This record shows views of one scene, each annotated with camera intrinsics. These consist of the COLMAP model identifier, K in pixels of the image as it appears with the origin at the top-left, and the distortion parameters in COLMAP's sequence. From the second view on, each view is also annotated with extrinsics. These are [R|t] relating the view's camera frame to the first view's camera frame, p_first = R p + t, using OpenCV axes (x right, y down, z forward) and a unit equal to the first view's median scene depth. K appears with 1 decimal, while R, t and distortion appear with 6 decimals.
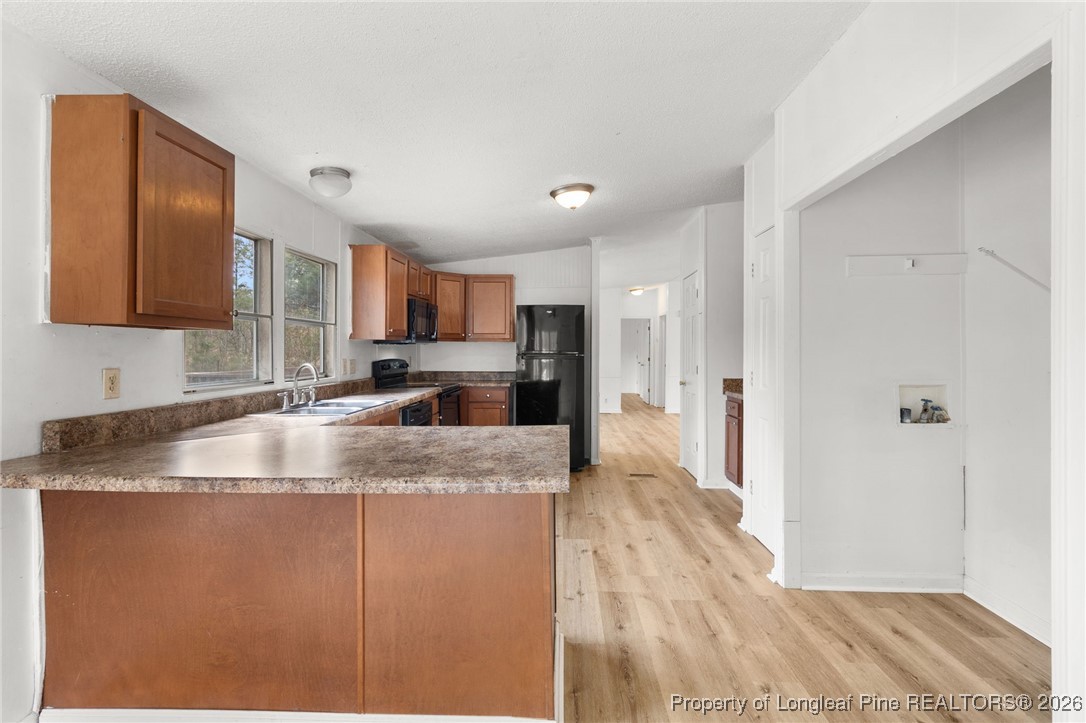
lens RADIAL K [[521.7, 0, 548.6], [0, 521.7, 355.0], [0, 0, 1]] dist [0.000347, 0.001648]
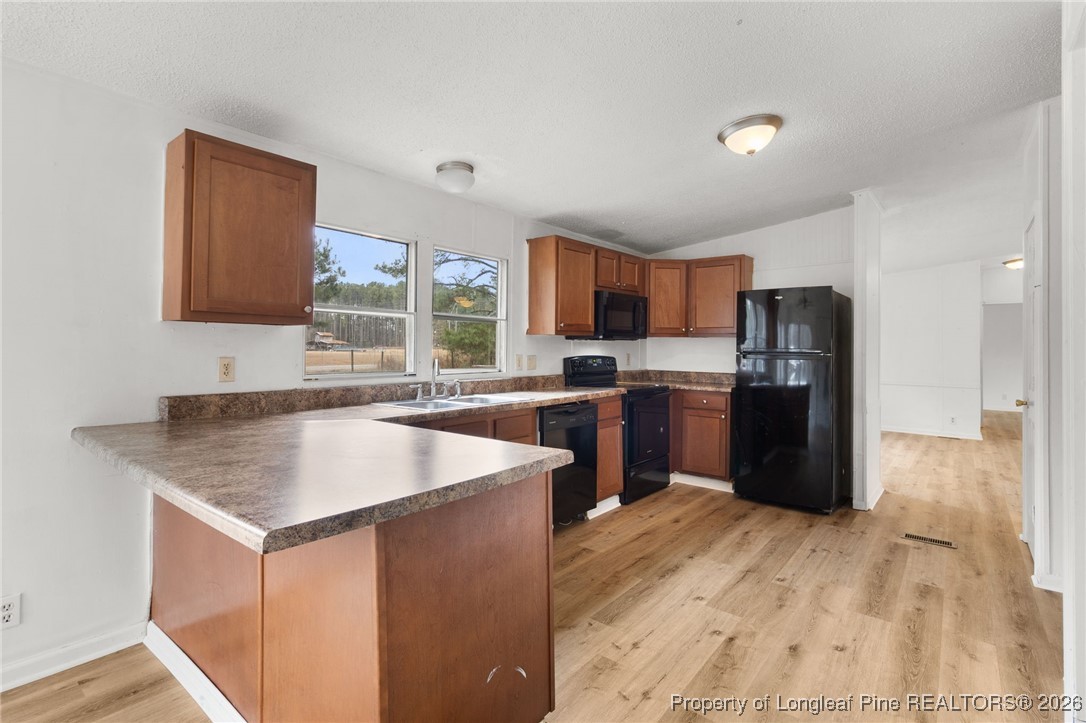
lens RADIAL K [[521.7, 0, 533.8], [0, 521.7, 342.7], [0, 0, 1]] dist [0.000347, 0.001648]
pose [[0.794826, 0.001407, -0.606835, 0.231649], [-0.013623, 0.999787, -0.015525, 0.000250], [0.606684, 0.020607, 0.794676, 0.221626]]
